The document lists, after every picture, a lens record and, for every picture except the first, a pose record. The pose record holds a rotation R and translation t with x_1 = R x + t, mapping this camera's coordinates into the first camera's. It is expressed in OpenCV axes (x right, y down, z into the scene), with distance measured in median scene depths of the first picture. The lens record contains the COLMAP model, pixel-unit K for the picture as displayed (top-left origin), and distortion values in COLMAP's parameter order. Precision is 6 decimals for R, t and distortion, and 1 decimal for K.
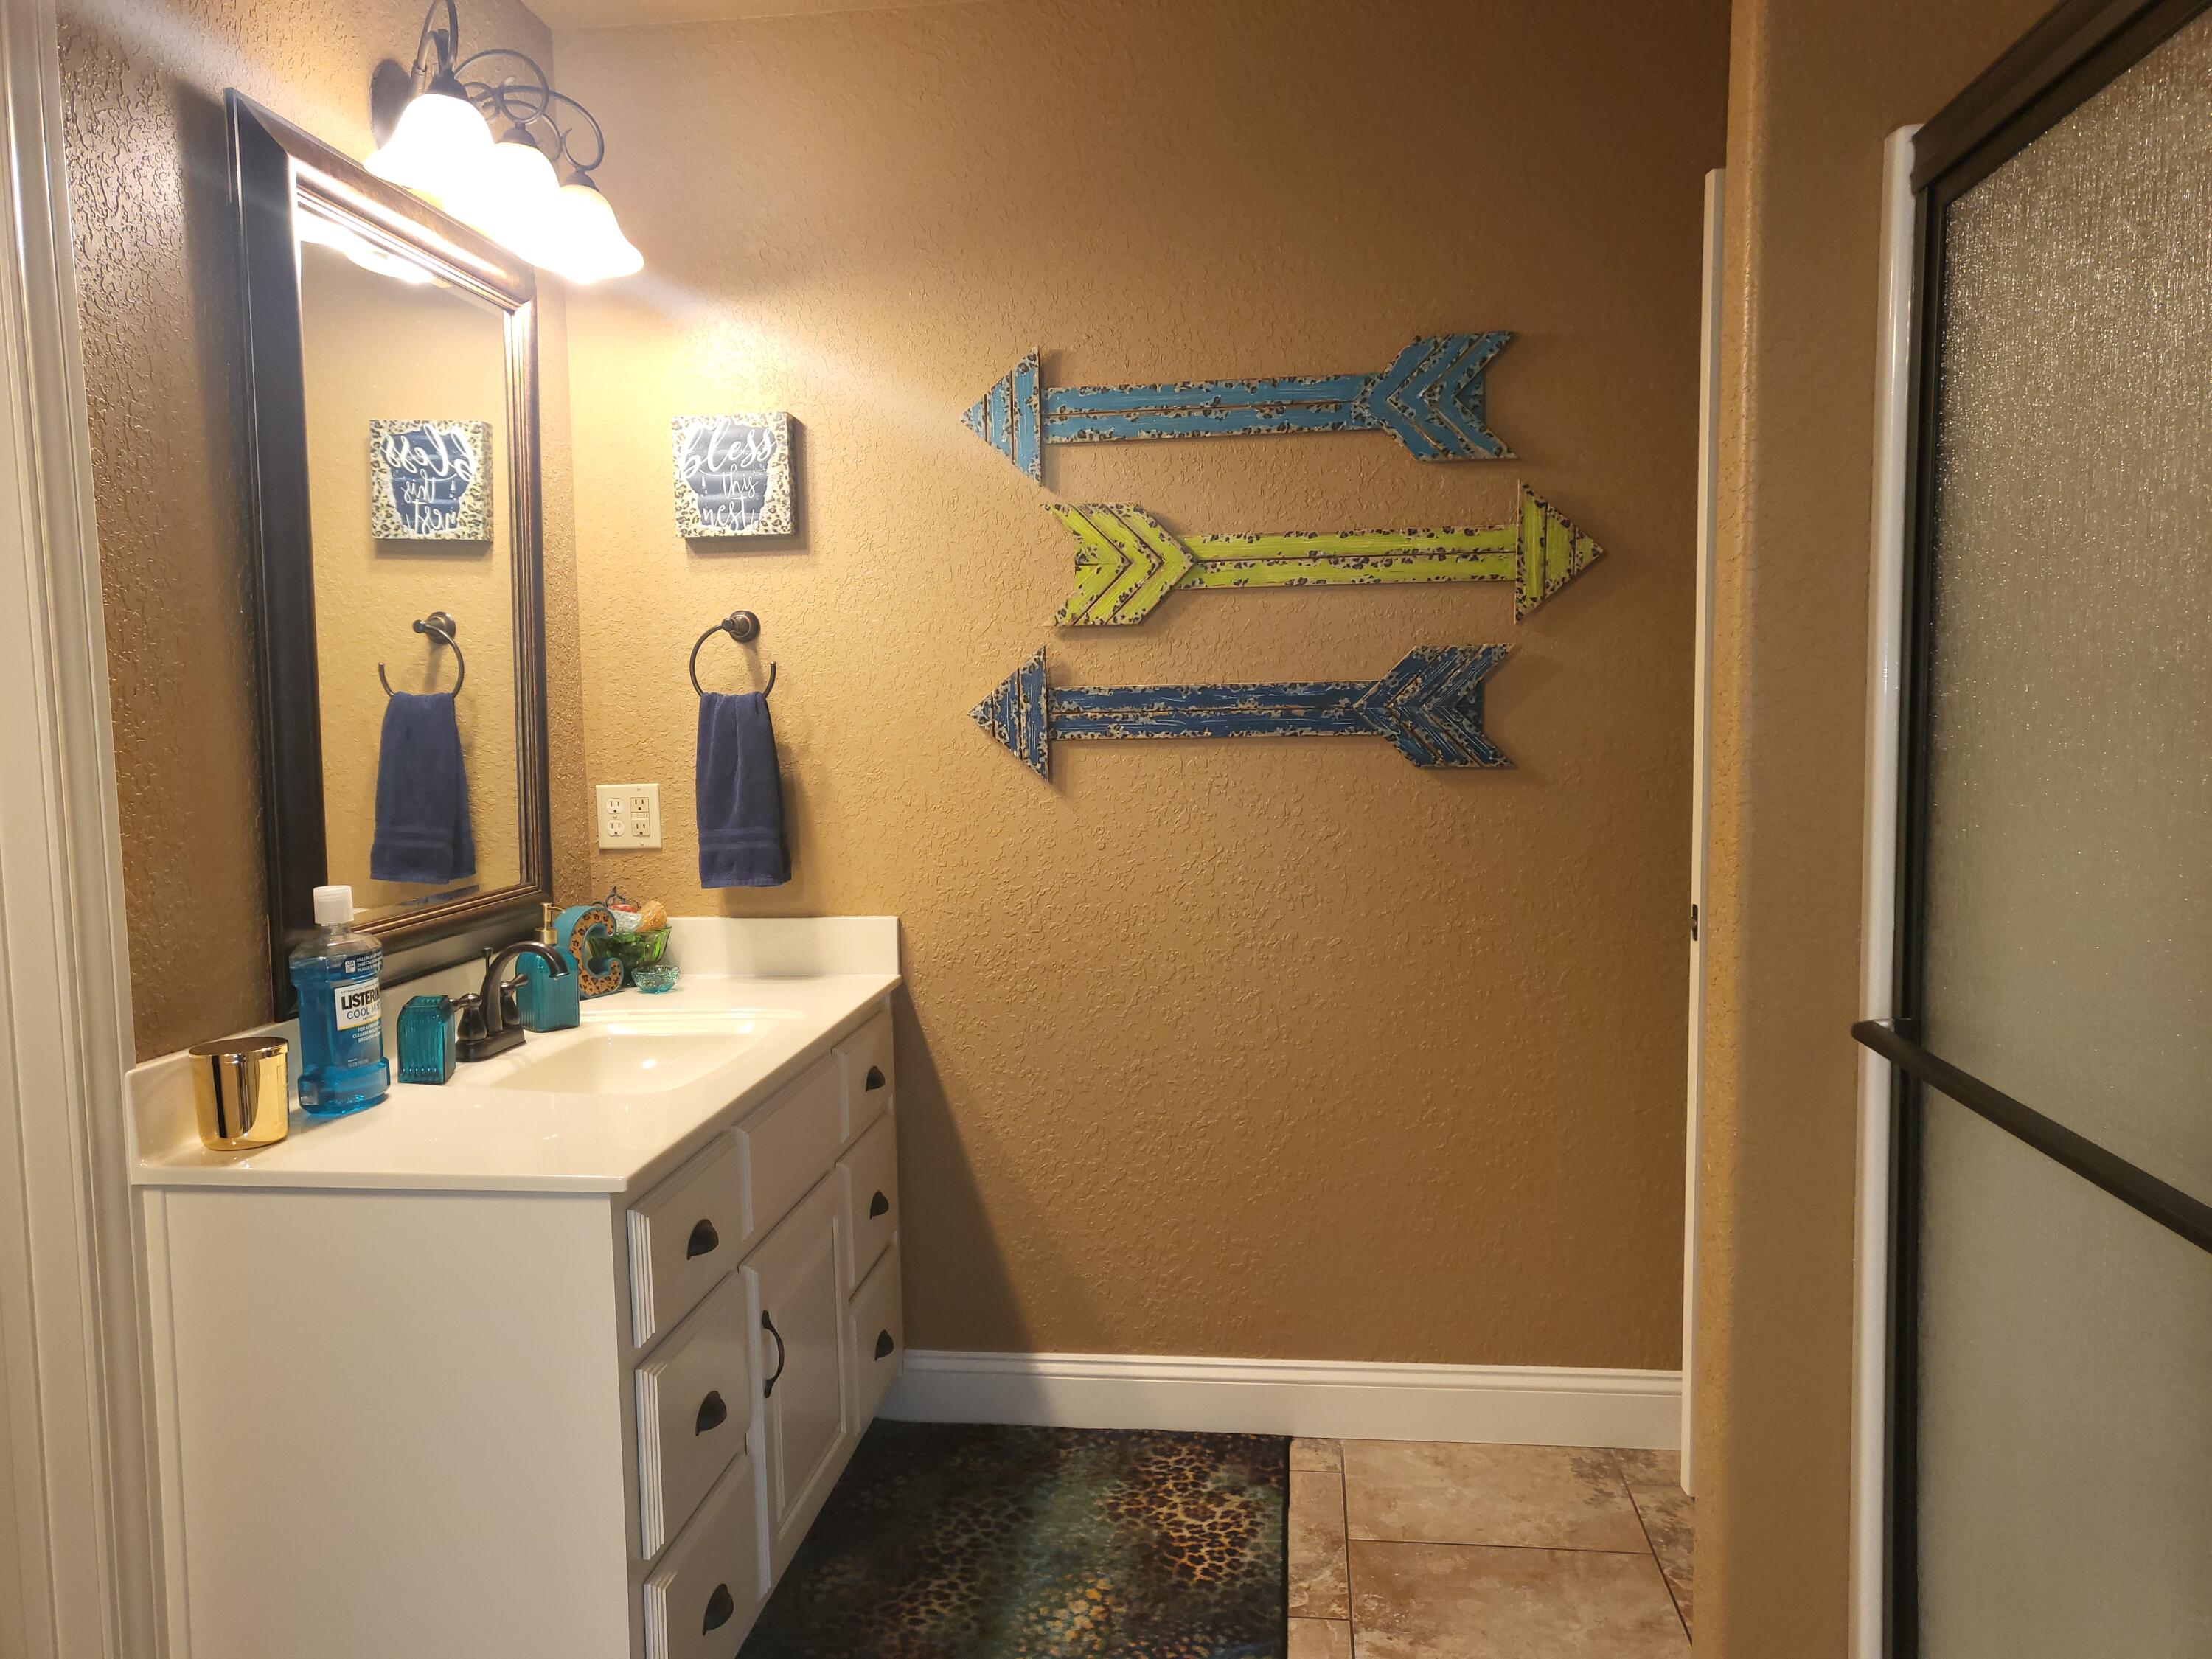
lens RADIAL K [[1692.0, 0, 1106.0], [0, 1692.0, 829.5], [0, 0, 1]] dist [-0.011654, 0.048814]
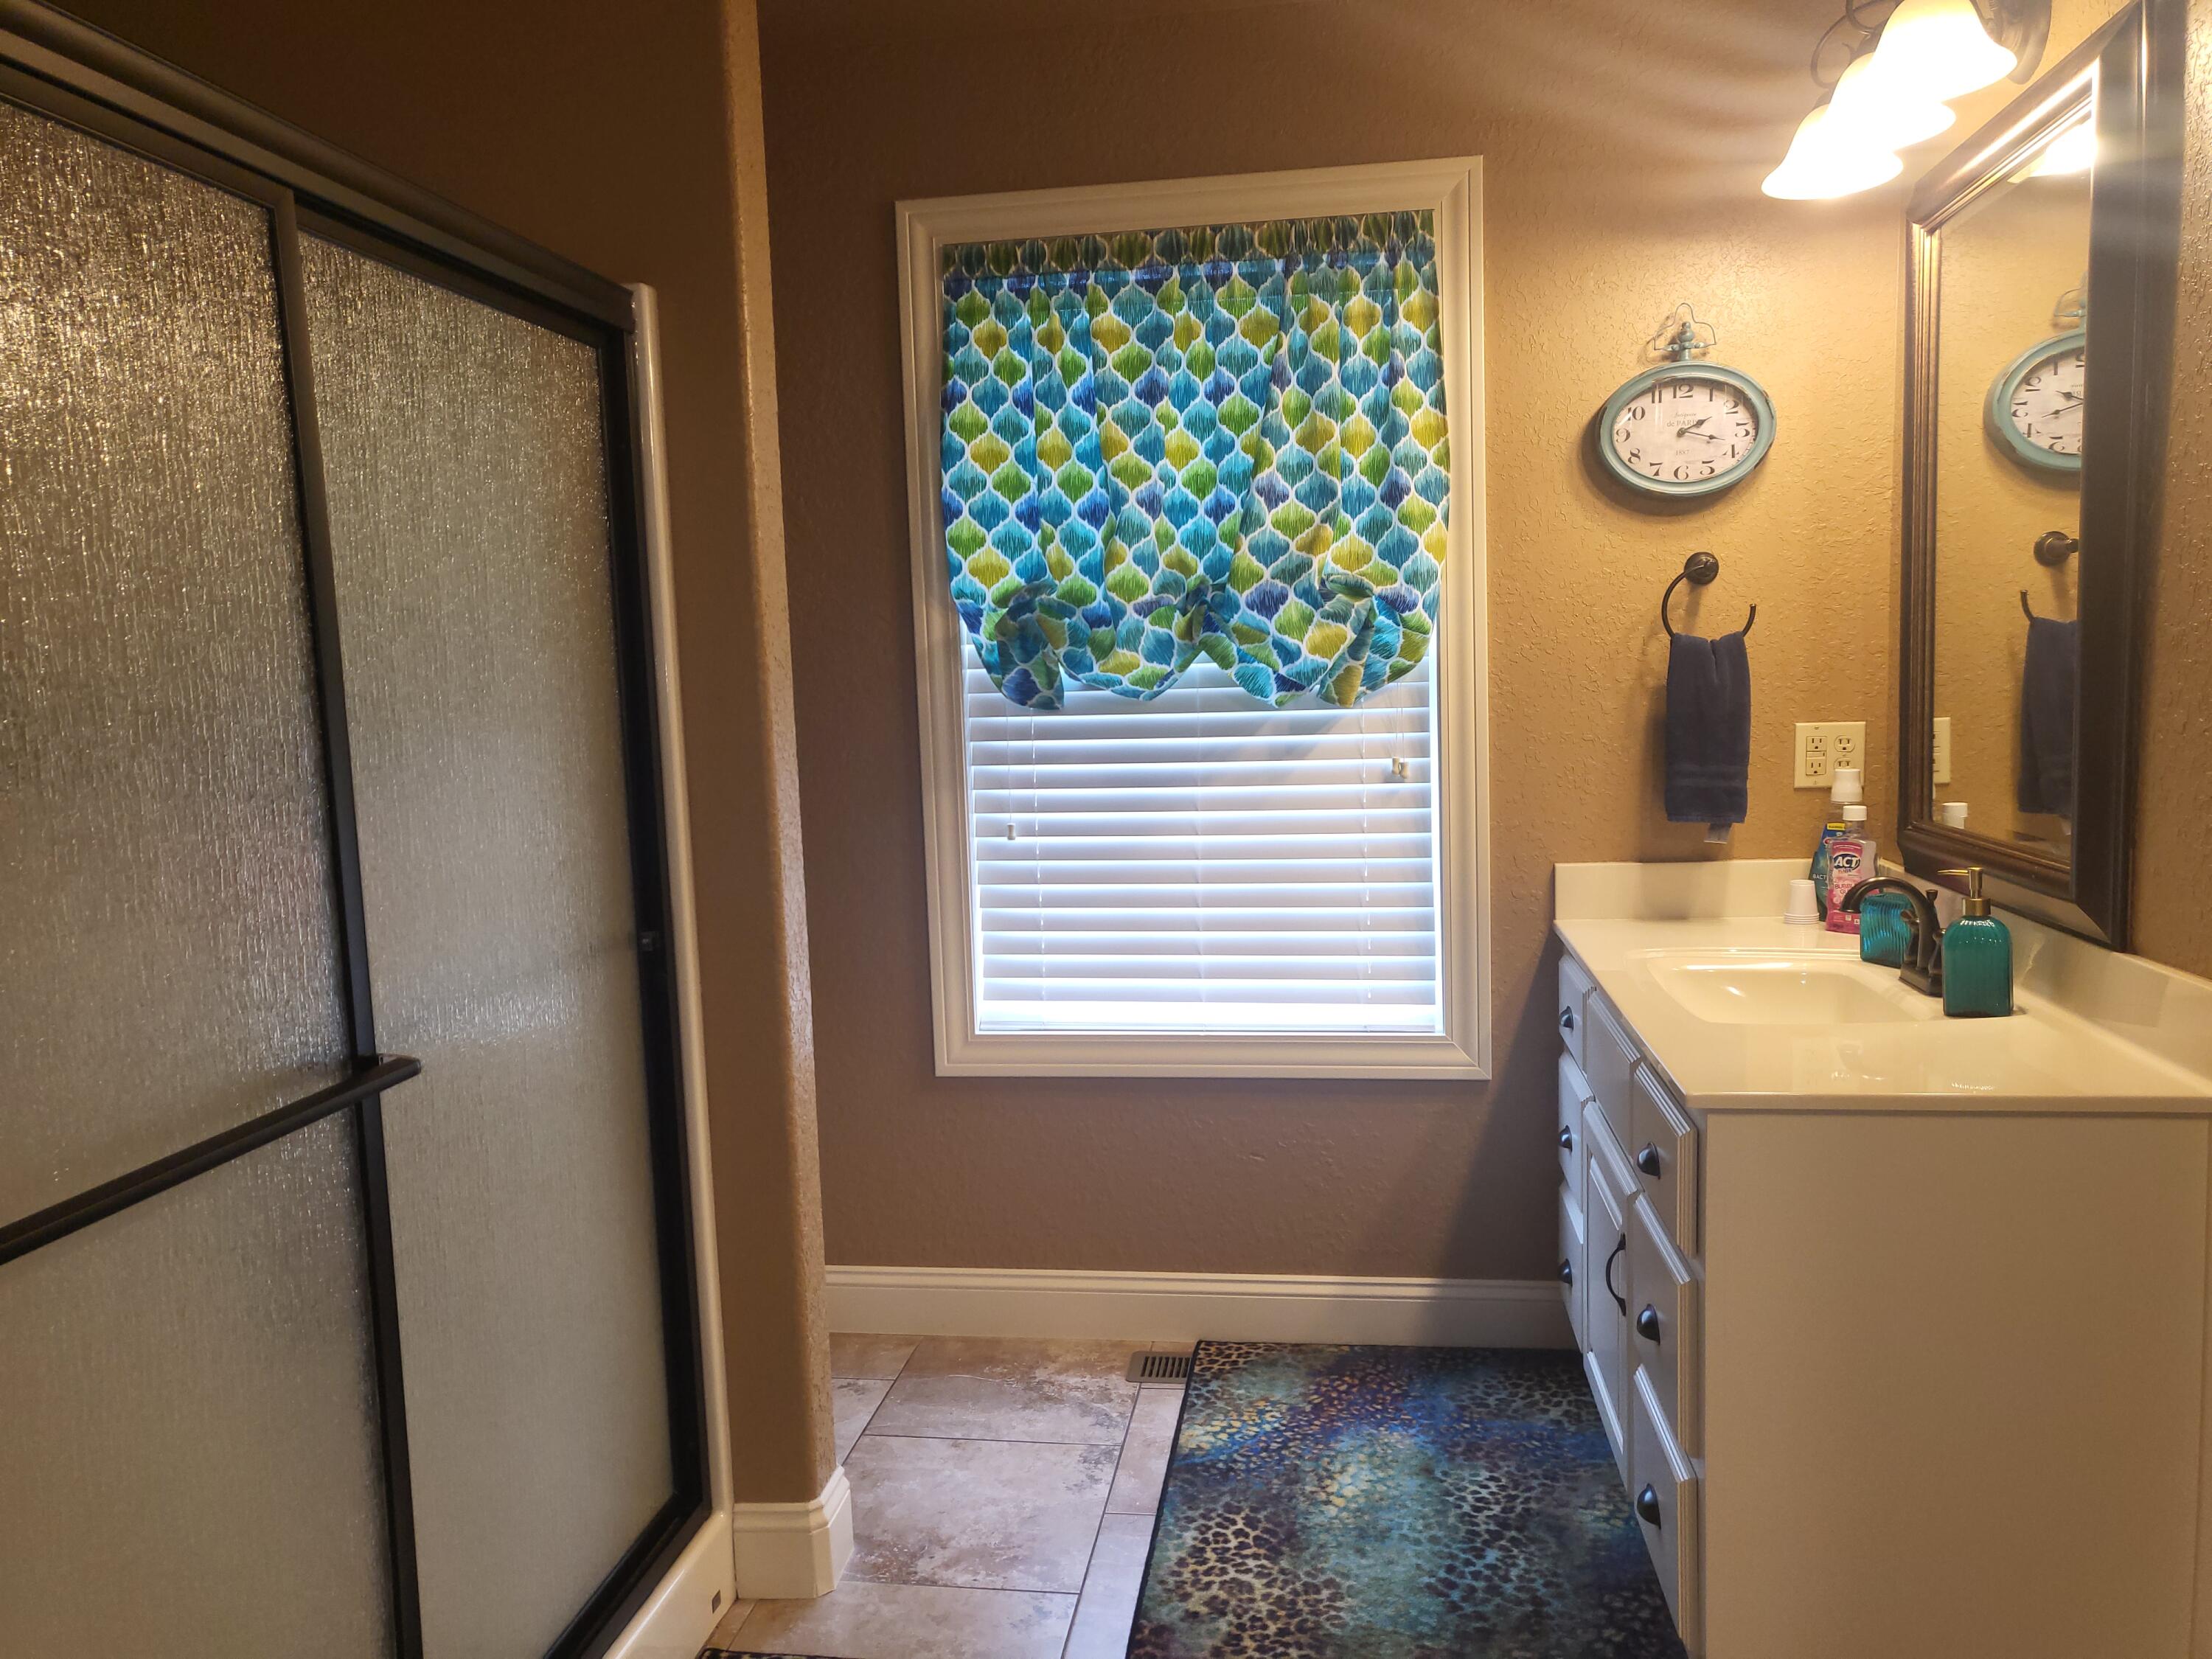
lens RADIAL K [[1692.0, 0, 1106.0], [0, 1692.0, 829.5], [0, 0, 1]] dist [-0.011654, 0.048814]
pose [[-0.998070, 0.046560, 0.041100, 0.071933], [0.053261, 0.982071, 0.180833, -0.156671], [-0.031944, 0.182673, -0.982655, 1.884298]]
